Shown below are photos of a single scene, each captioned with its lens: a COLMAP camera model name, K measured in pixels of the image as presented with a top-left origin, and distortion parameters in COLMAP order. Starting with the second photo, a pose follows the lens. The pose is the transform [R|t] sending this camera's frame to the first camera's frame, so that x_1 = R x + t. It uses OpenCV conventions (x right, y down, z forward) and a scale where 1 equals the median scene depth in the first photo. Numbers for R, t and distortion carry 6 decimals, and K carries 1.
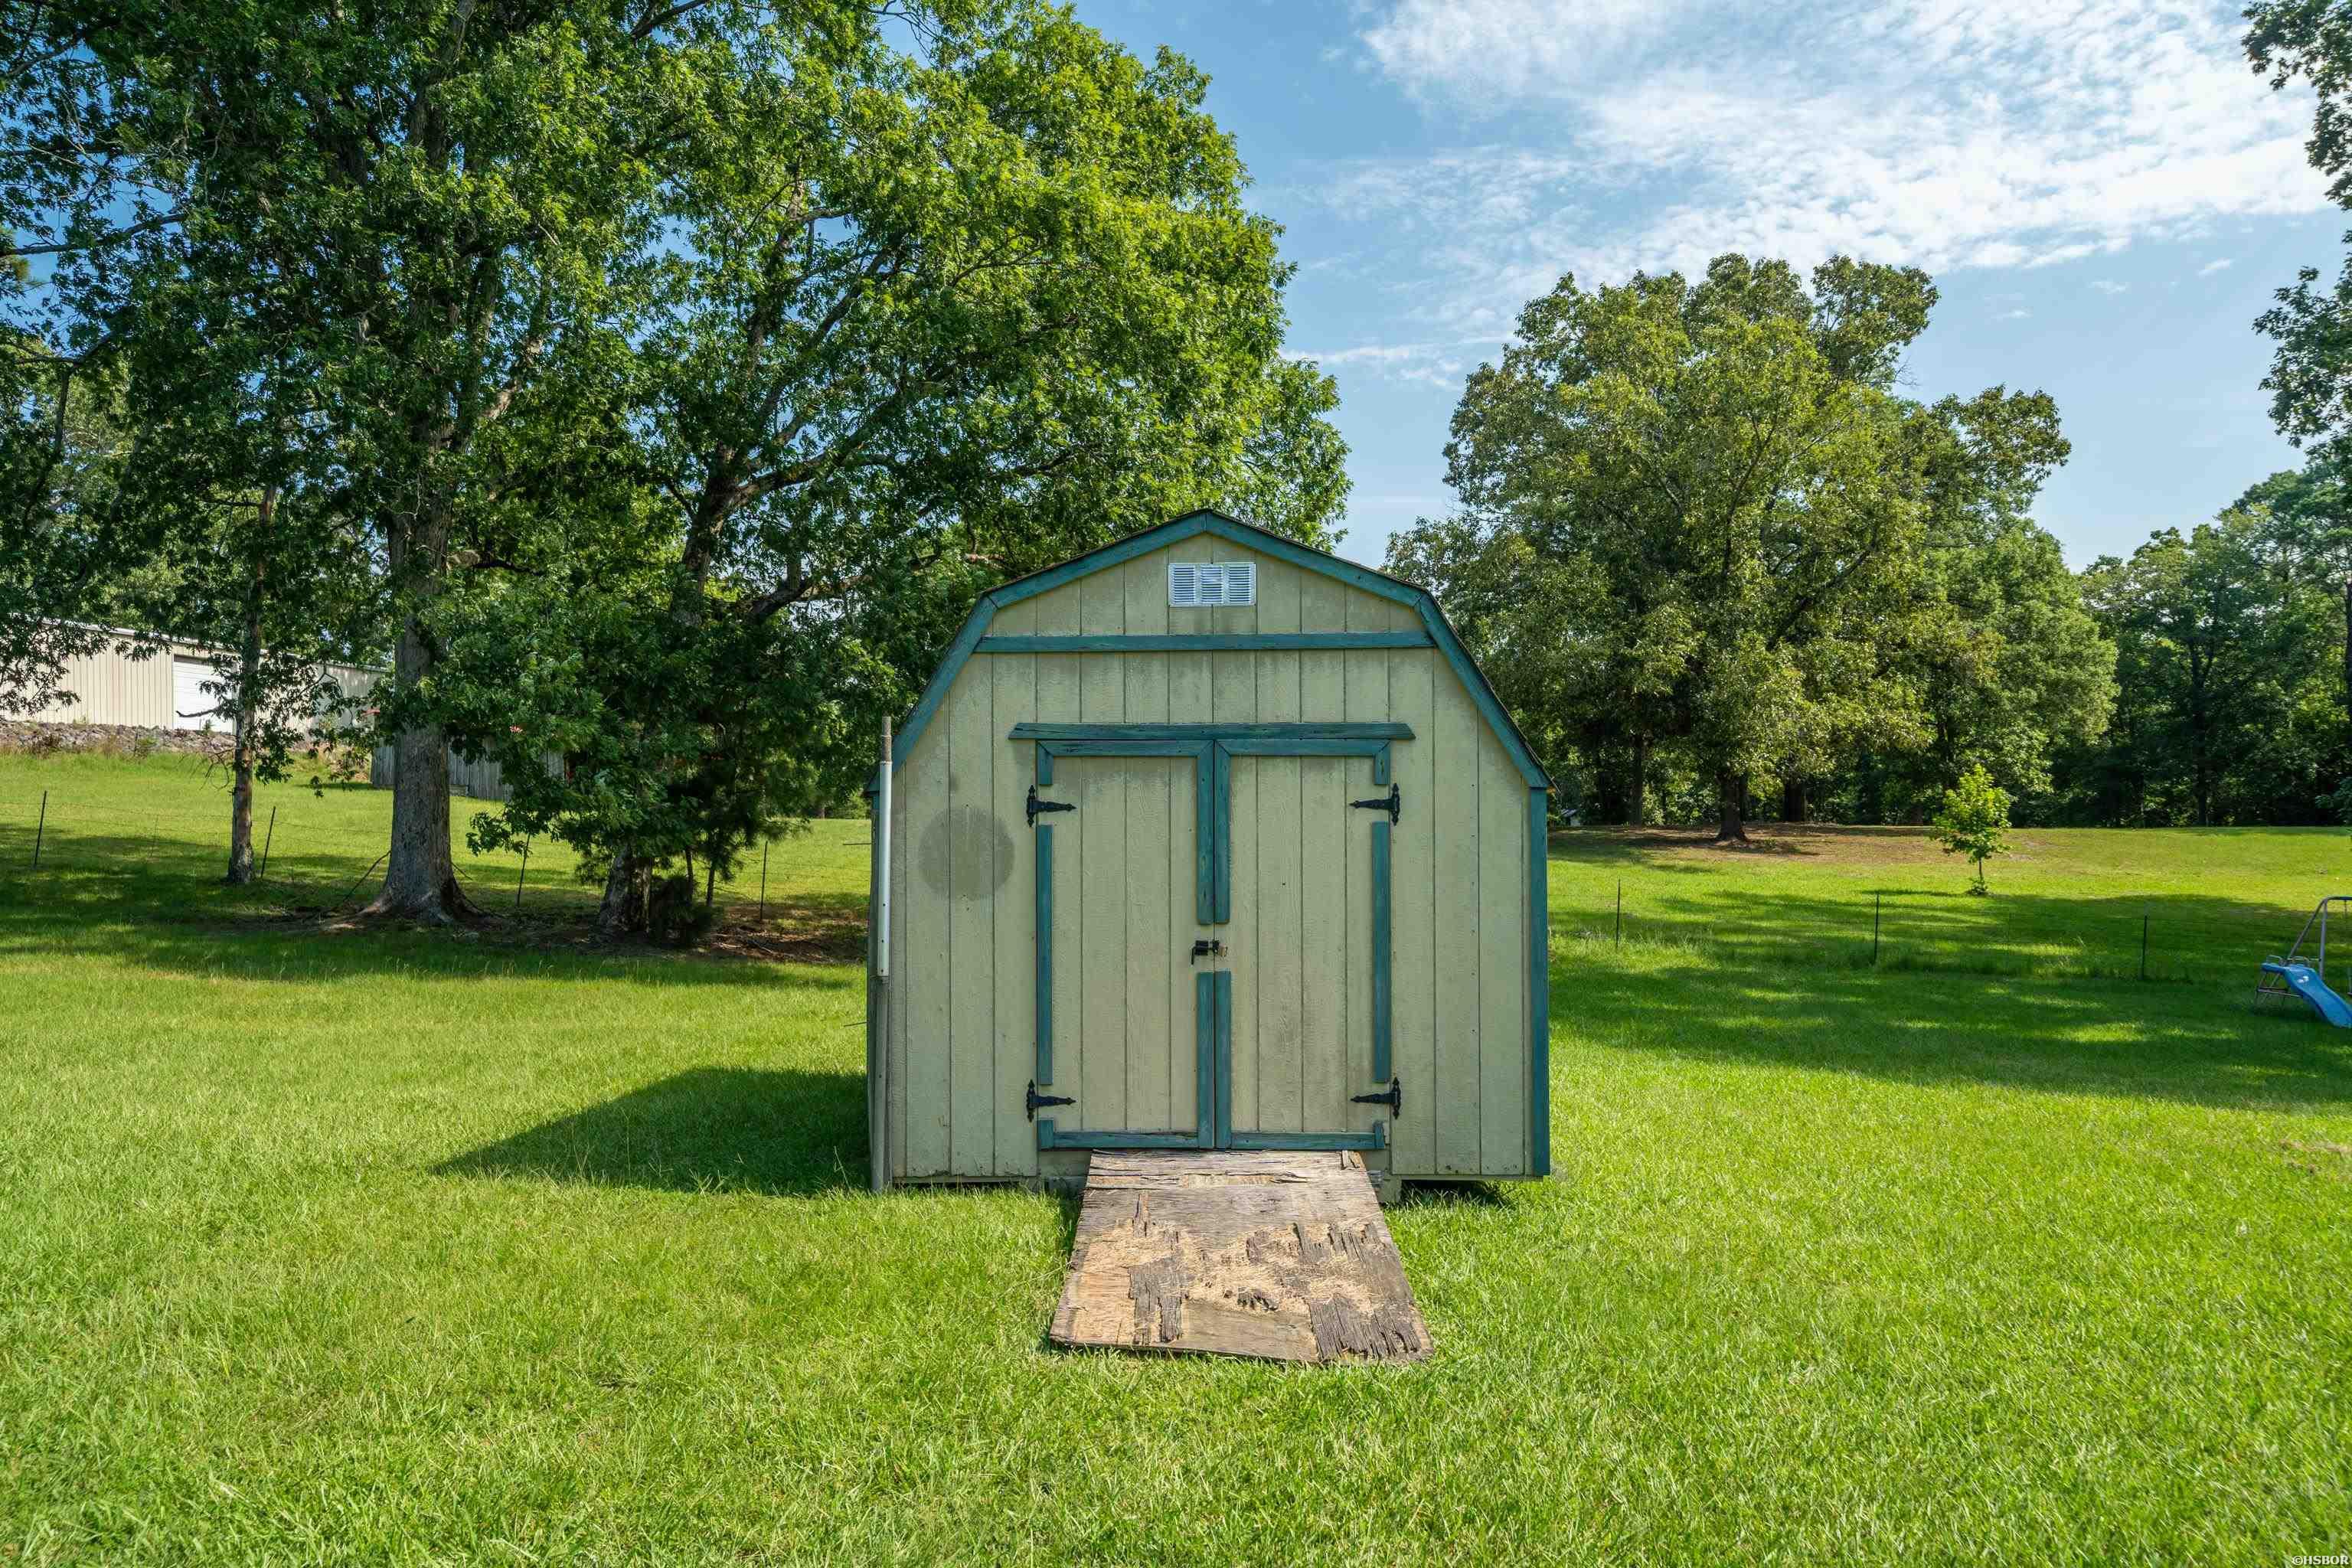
lens RADIAL K [[1611.7, 0, 1205.6], [0, 1611.7, 852.5], [0, 0, 1]] dist [0.016583, 0.005621]
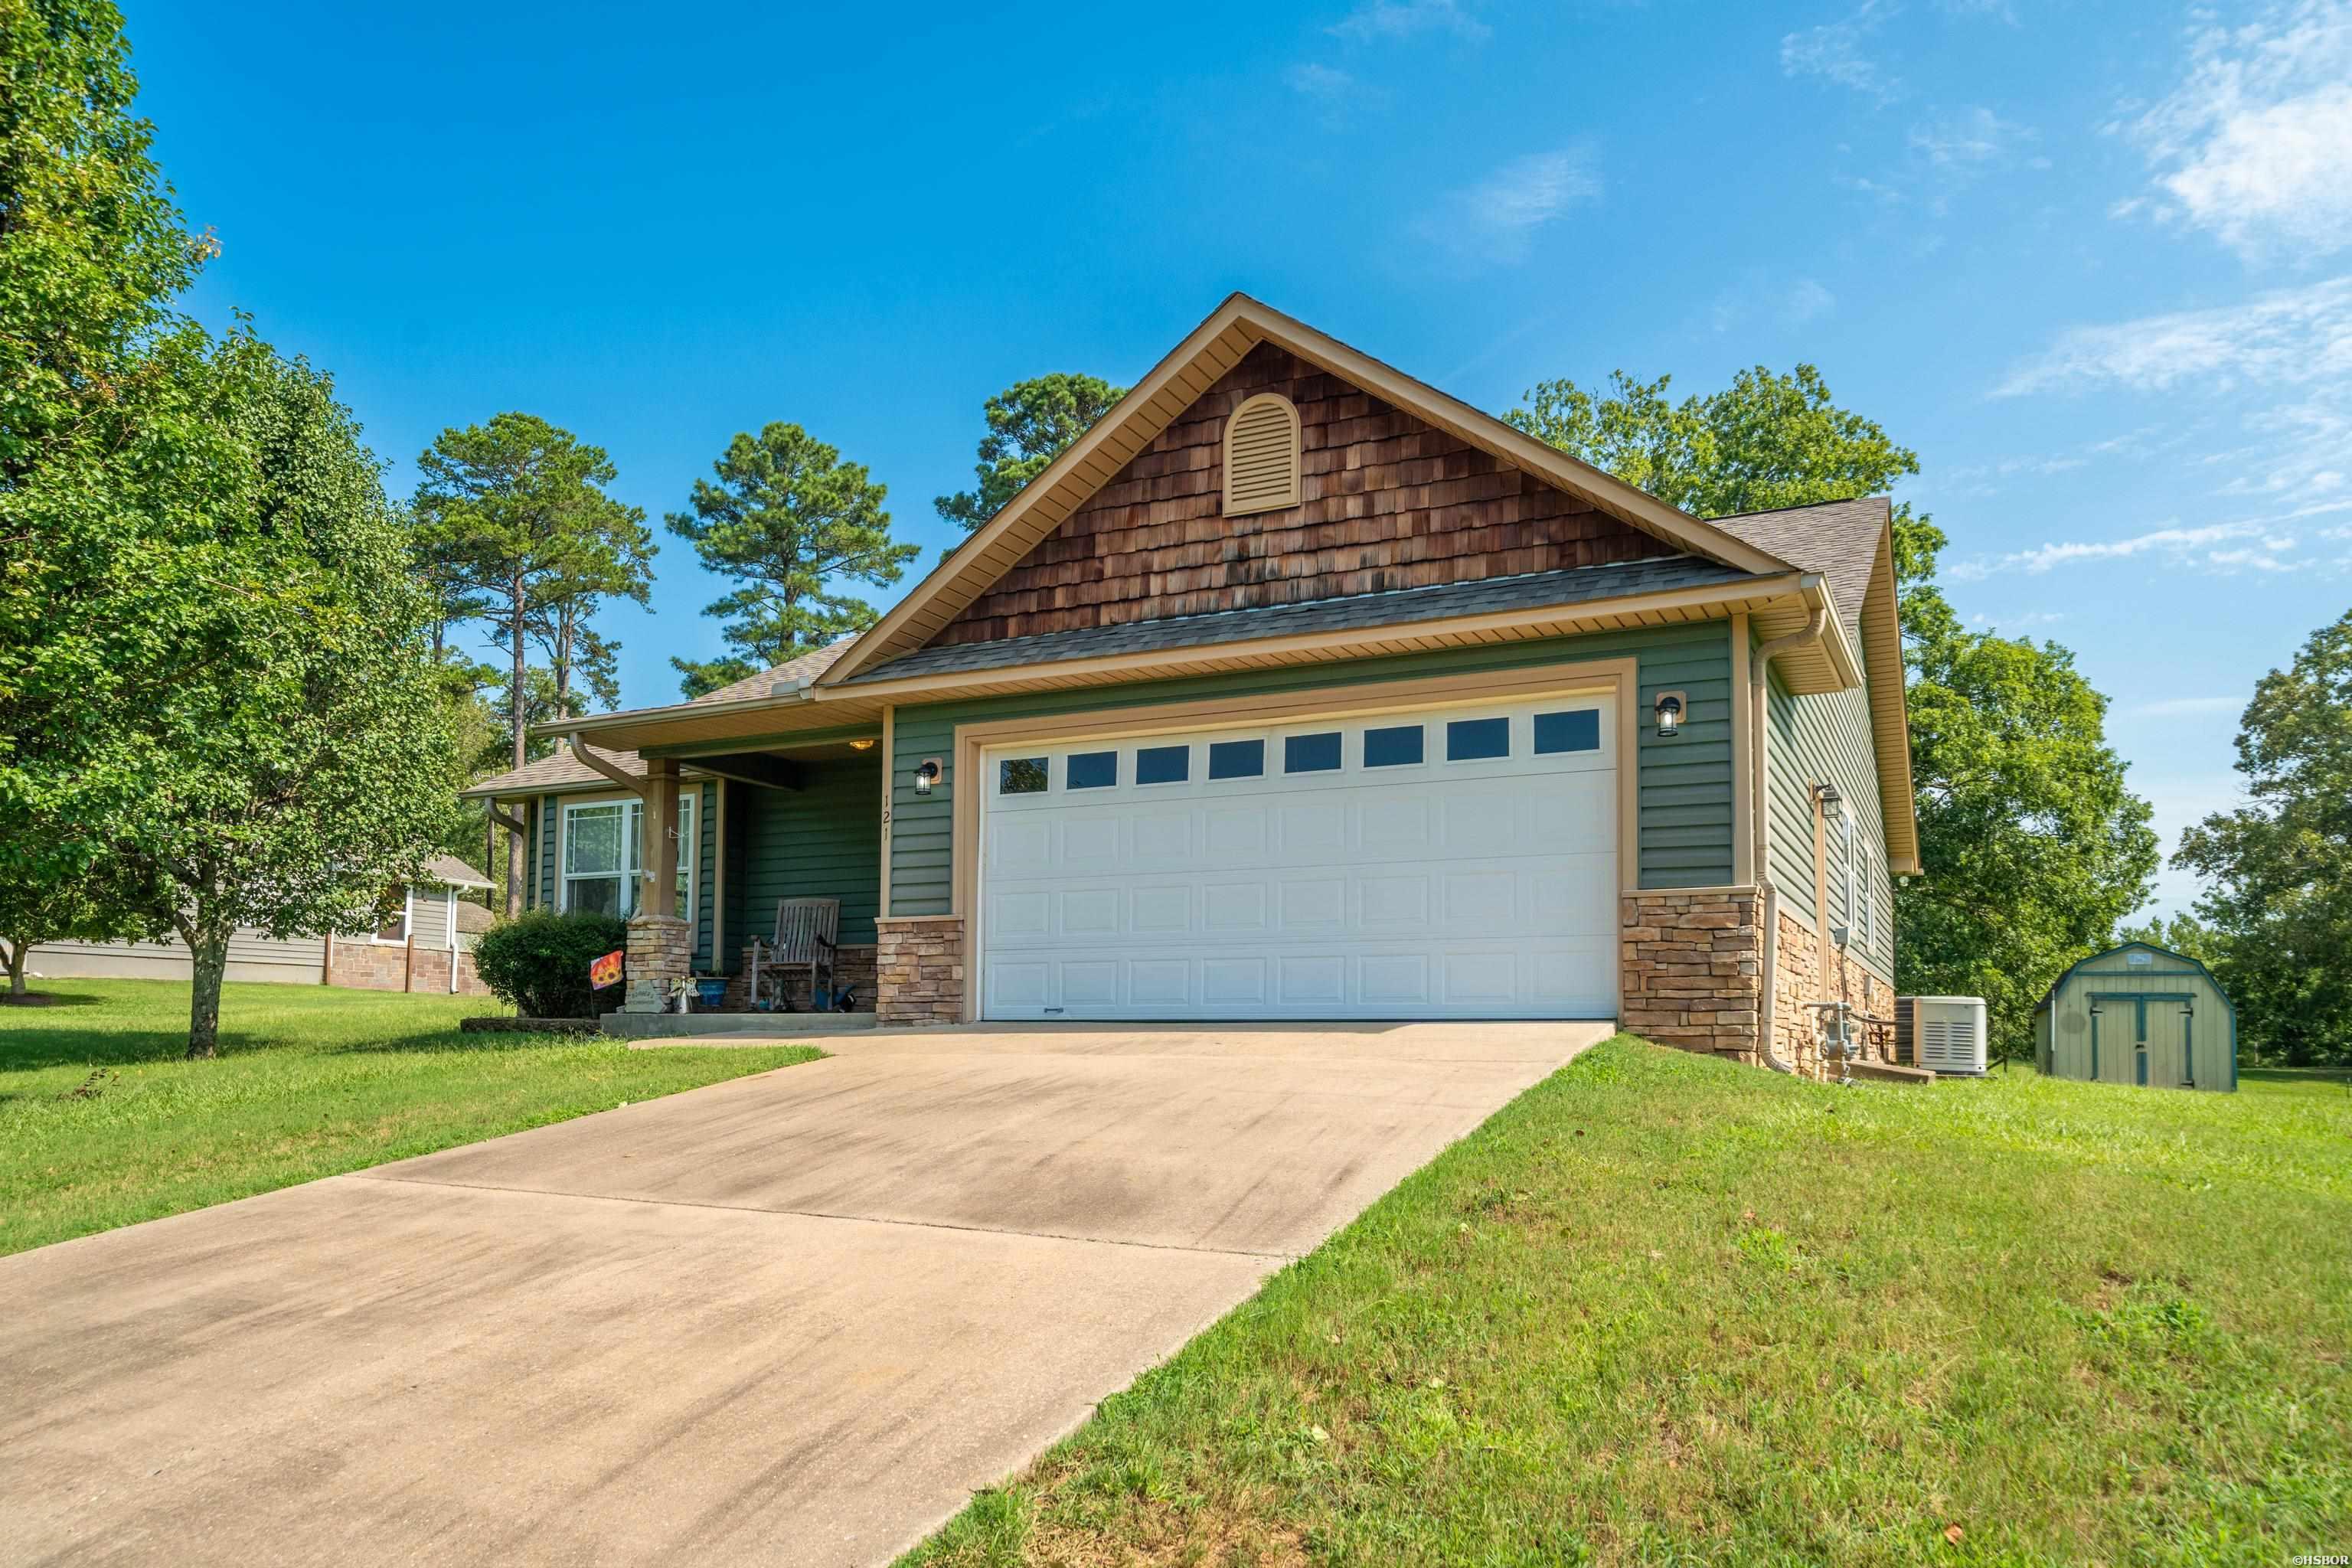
lens RADIAL K [[1661.2, 0, 1186.2], [0, 1661.2, 955.5], [0, 0, 1]] dist [-0.001732, -0.001045]
pose [[0.909721, -0.005776, -0.415179, -0.265087], [-0.030354, 0.996303, -0.080370, 0.143201], [0.414109, 0.085717, 0.906183, -2.280689]]
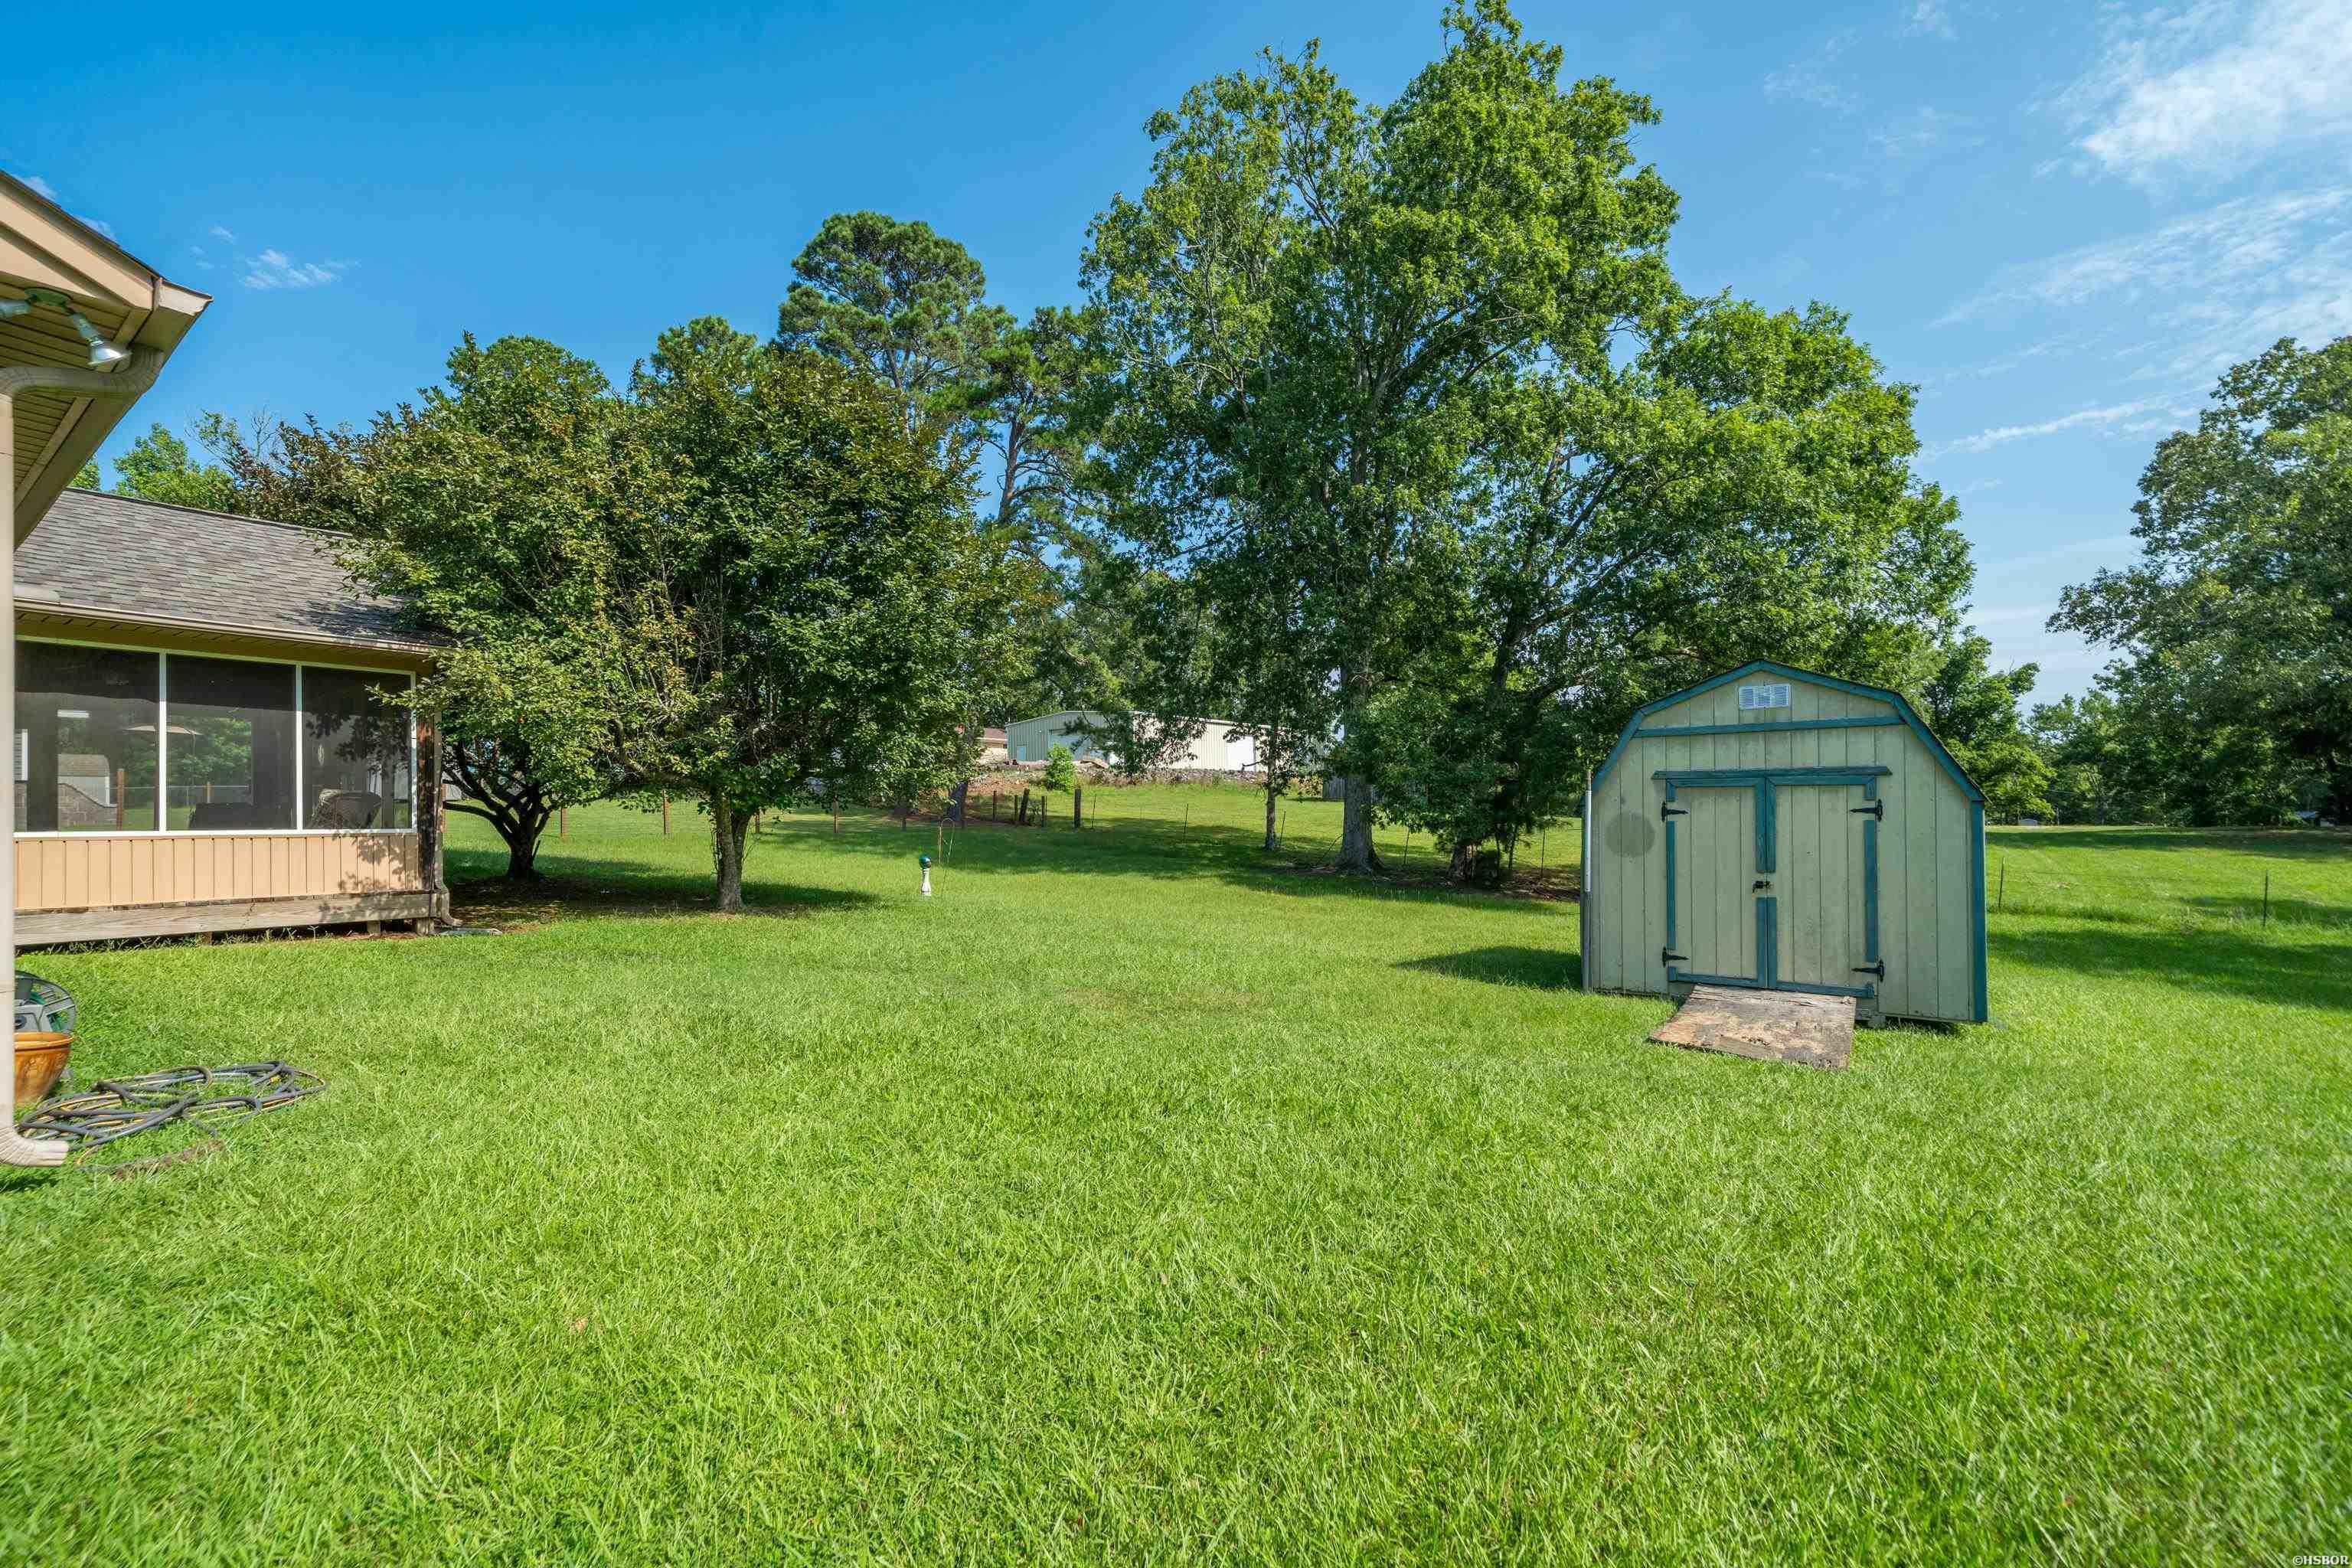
lens RADIAL K [[1064.9, 0, 1169.3], [0, 1064.9, 774.8], [0, 0, 1]] dist [0.003053, 0.000023]
pose [[0.820518, -0.021088, -0.571232, 0.076430], [-0.013730, 0.998304, -0.056577, 0.004825], [0.571456, 0.054265, 0.818836, -0.235701]]
